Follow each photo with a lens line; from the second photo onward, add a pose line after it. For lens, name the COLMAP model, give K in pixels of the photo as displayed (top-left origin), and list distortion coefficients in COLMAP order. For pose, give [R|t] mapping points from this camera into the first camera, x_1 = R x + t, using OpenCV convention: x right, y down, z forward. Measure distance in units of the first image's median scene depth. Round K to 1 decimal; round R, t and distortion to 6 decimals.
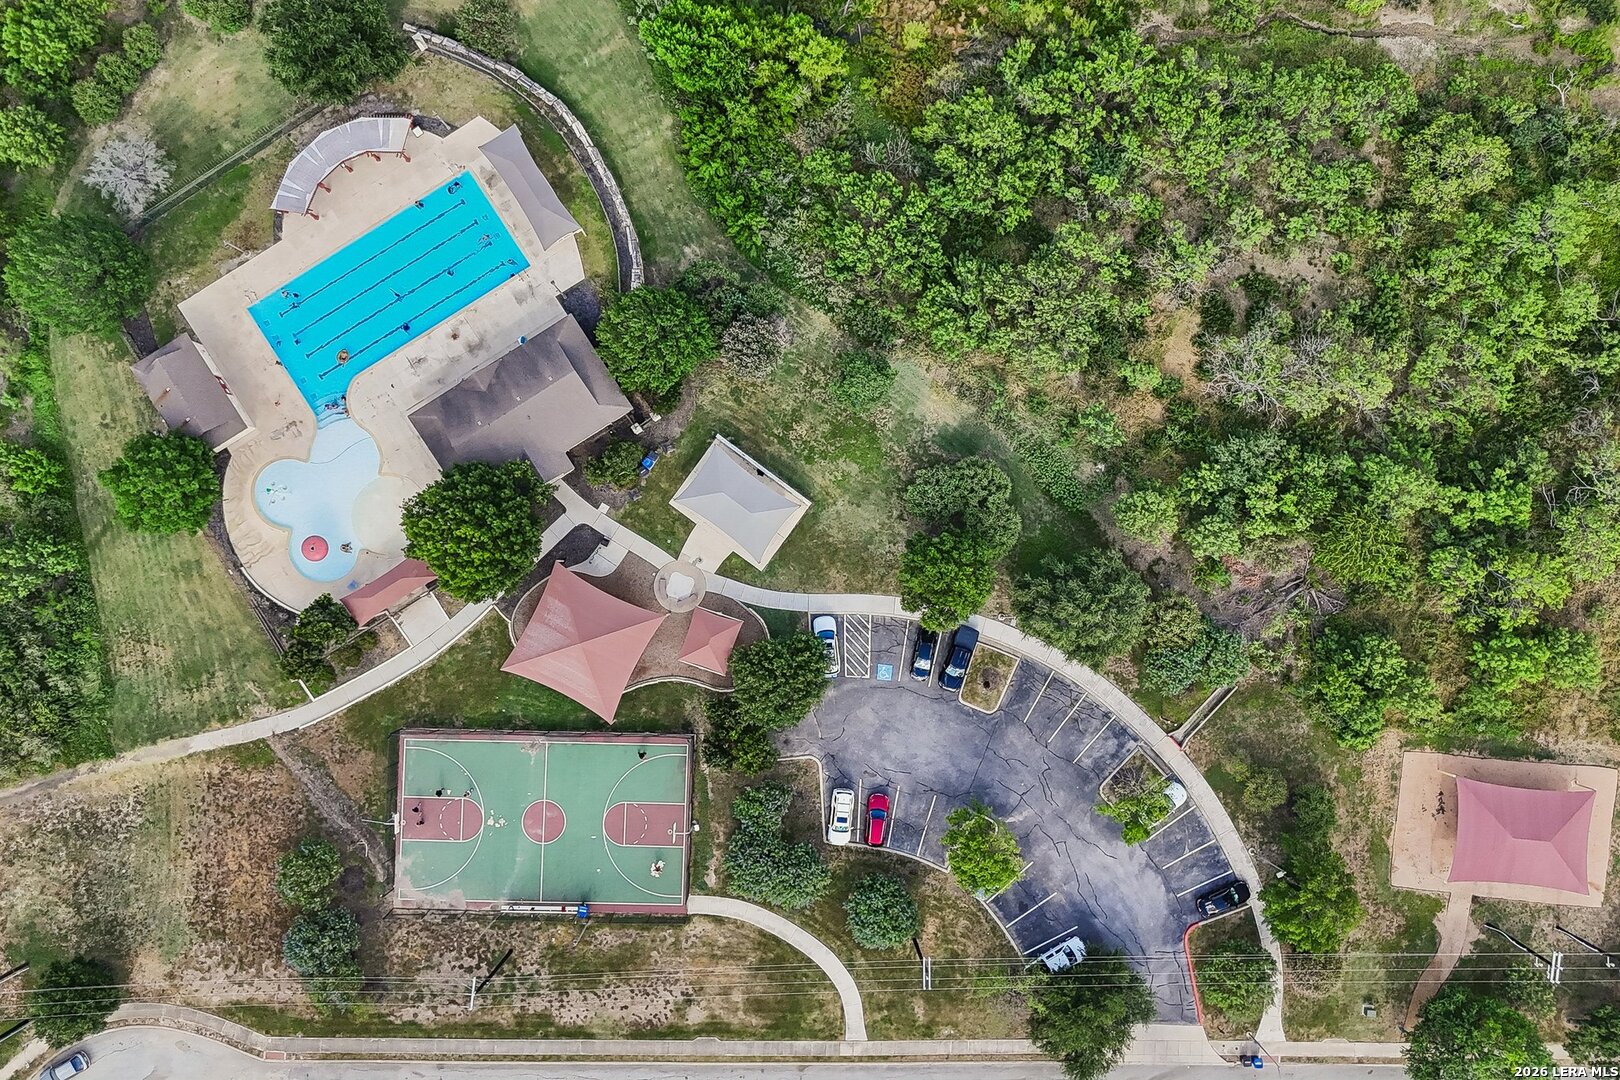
lens RADIAL K [[1413.6, 0, 812.3], [0, 1413.6, 544.7], [0, 0, 1]] dist [0.068524, -0.059530]
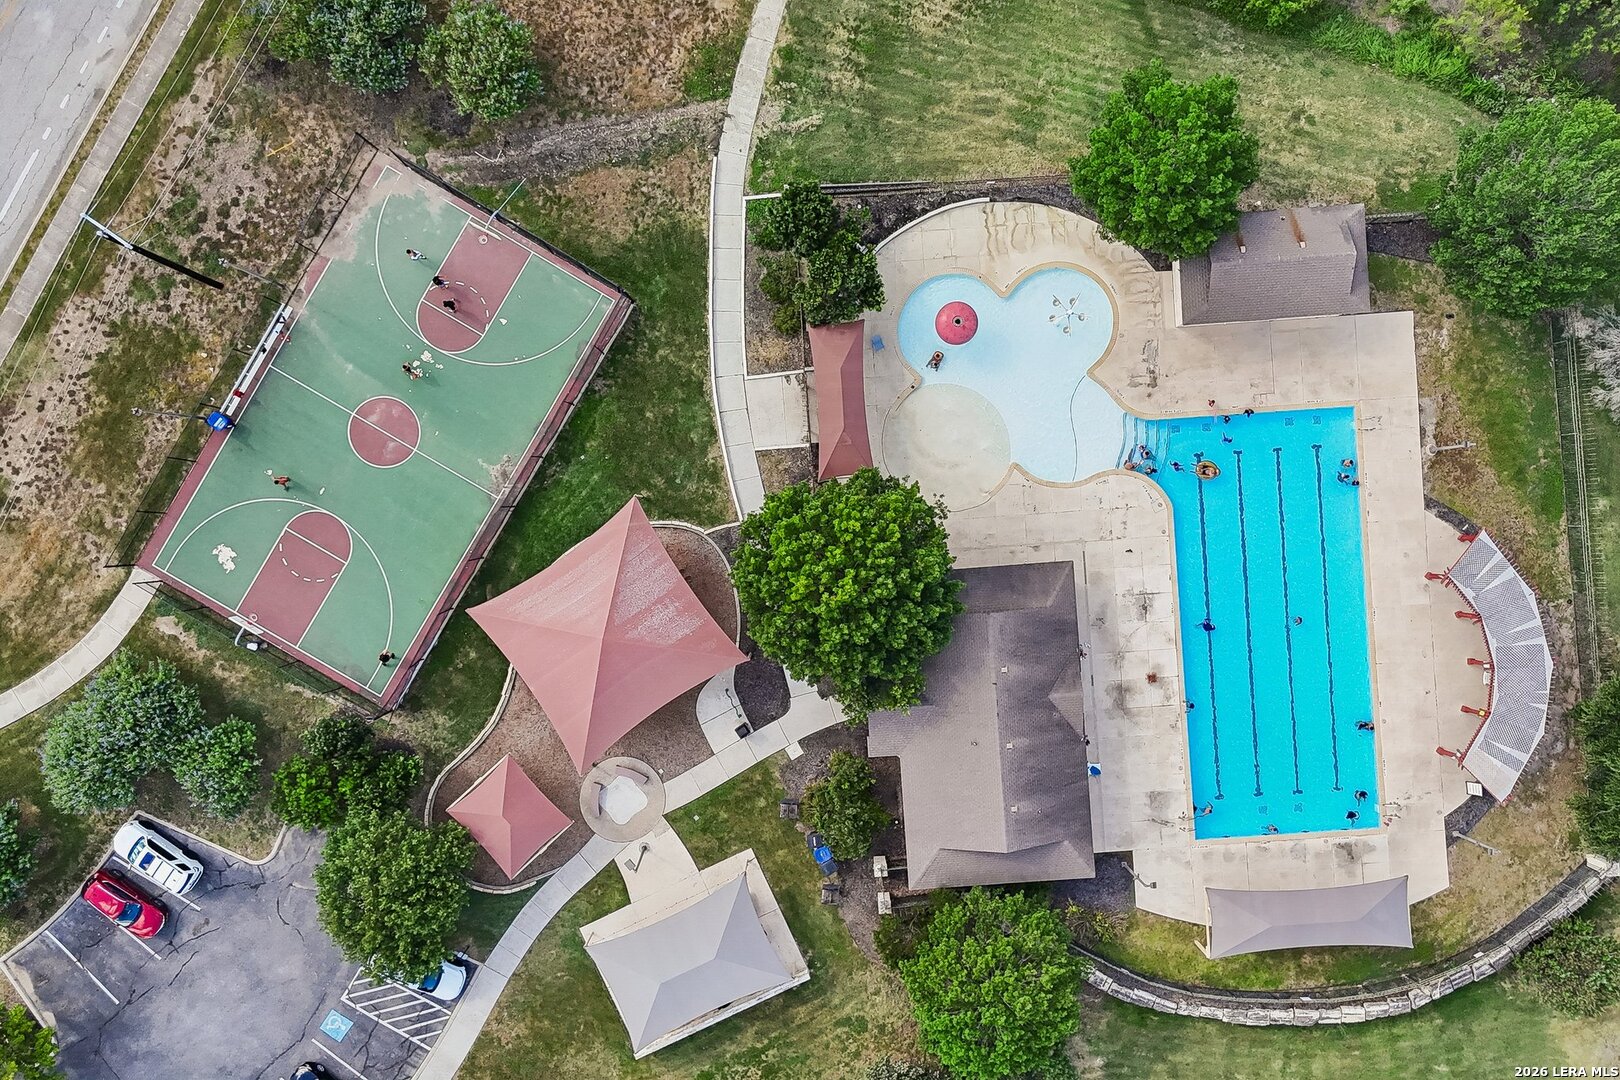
lens RADIAL K [[1413.6, 0, 812.3], [0, 1413.6, 544.7], [0, 0, 1]] dist [0.068524, -0.059530]
pose [[-0.483008, 0.875609, 0.003412, -0.234798], [-0.875605, -0.483018, 0.003201, 0.008903], [0.004450, -0.001441, 0.999989, 0.385874]]
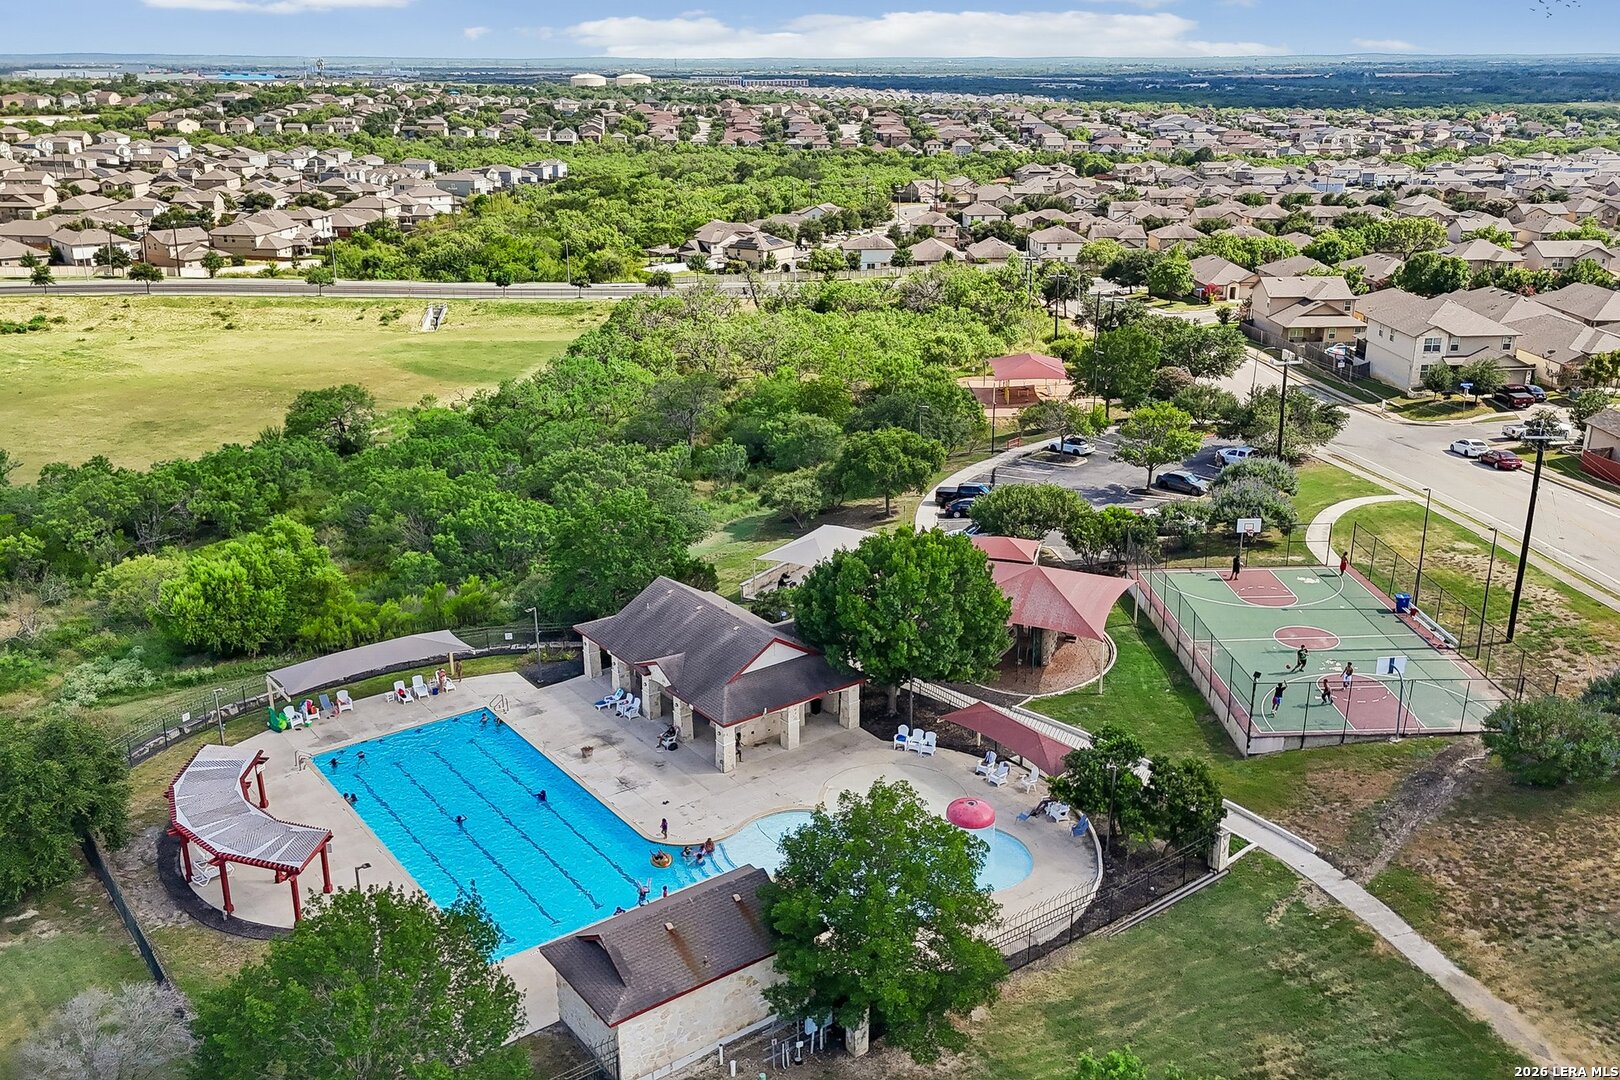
lens RADIAL K [[1413.6, 0, 812.3], [0, 1413.6, 544.7], [0, 0, 1]] dist [0.068524, -0.059530]
pose [[-0.062684, -0.329360, 0.942121, -0.806685], [0.997926, -0.006864, 0.063998, -0.089536], [-0.014611, 0.944180, 0.329107, 0.723821]]
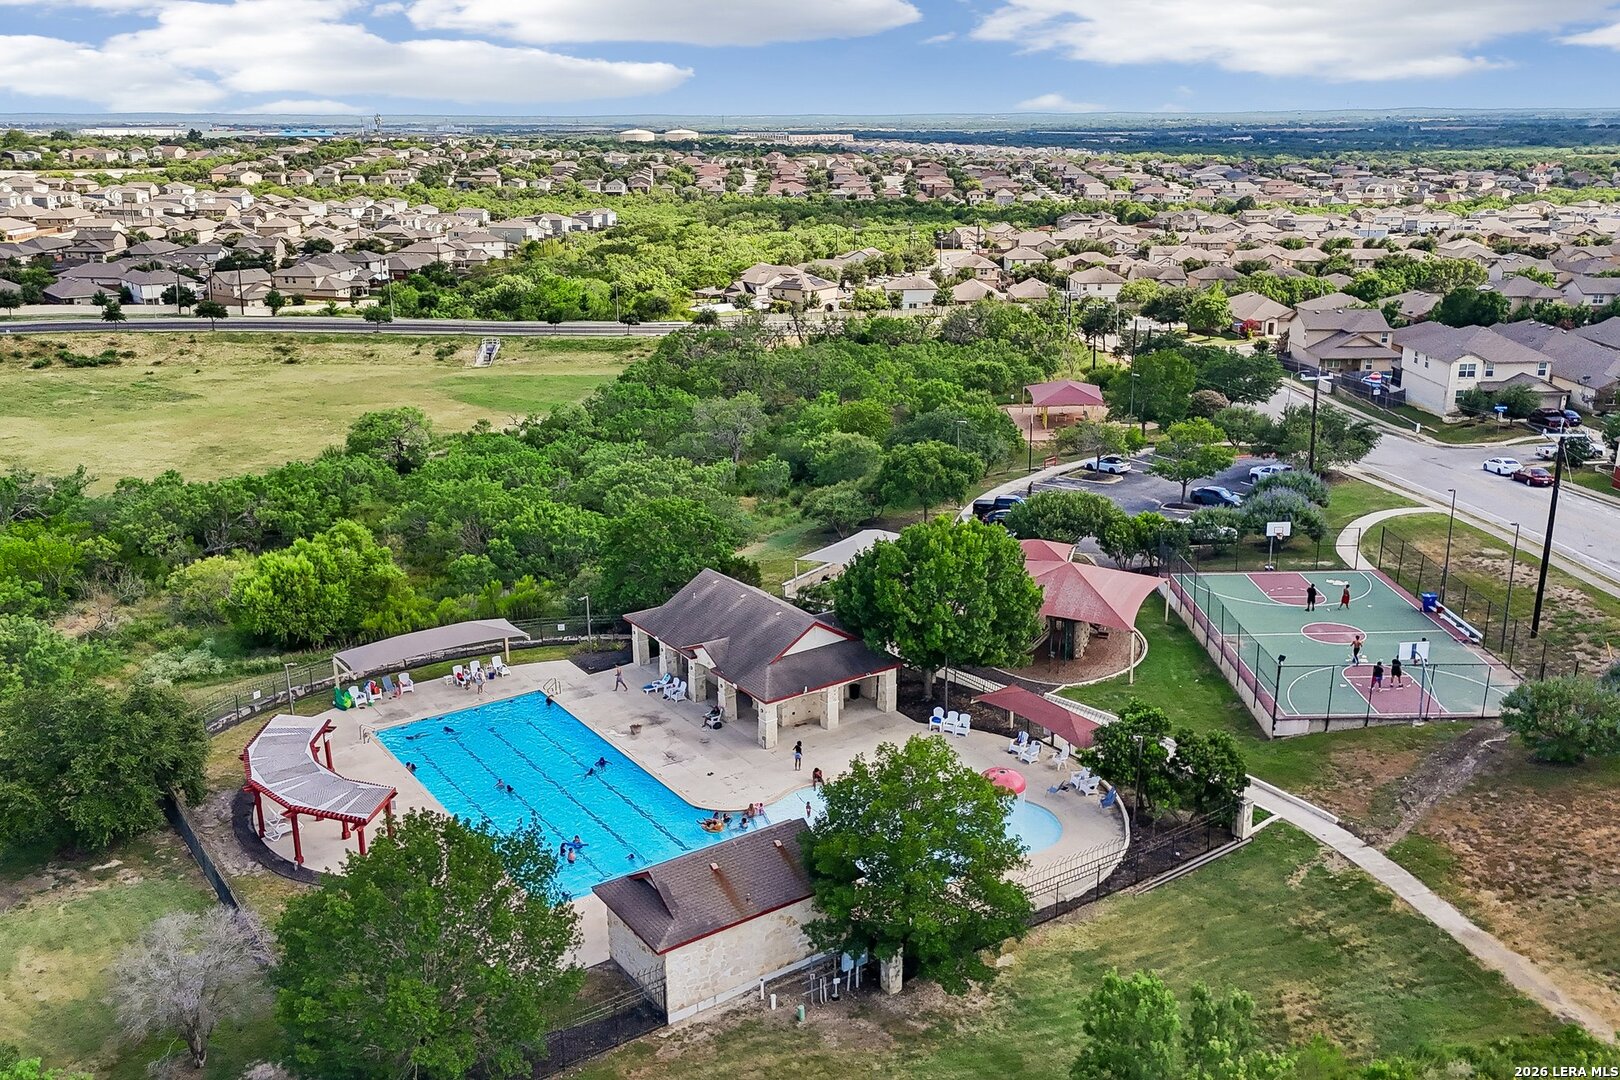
lens RADIAL K [[1413.6, 0, 812.3], [0, 1413.6, 544.7], [0, 0, 1]] dist [0.068524, -0.059530]
pose [[-0.032504, -0.295400, 0.954821, -0.841553], [0.999410, 0.000992, 0.034329, -0.090238], [-0.011088, 0.955373, 0.295193, 0.741669]]
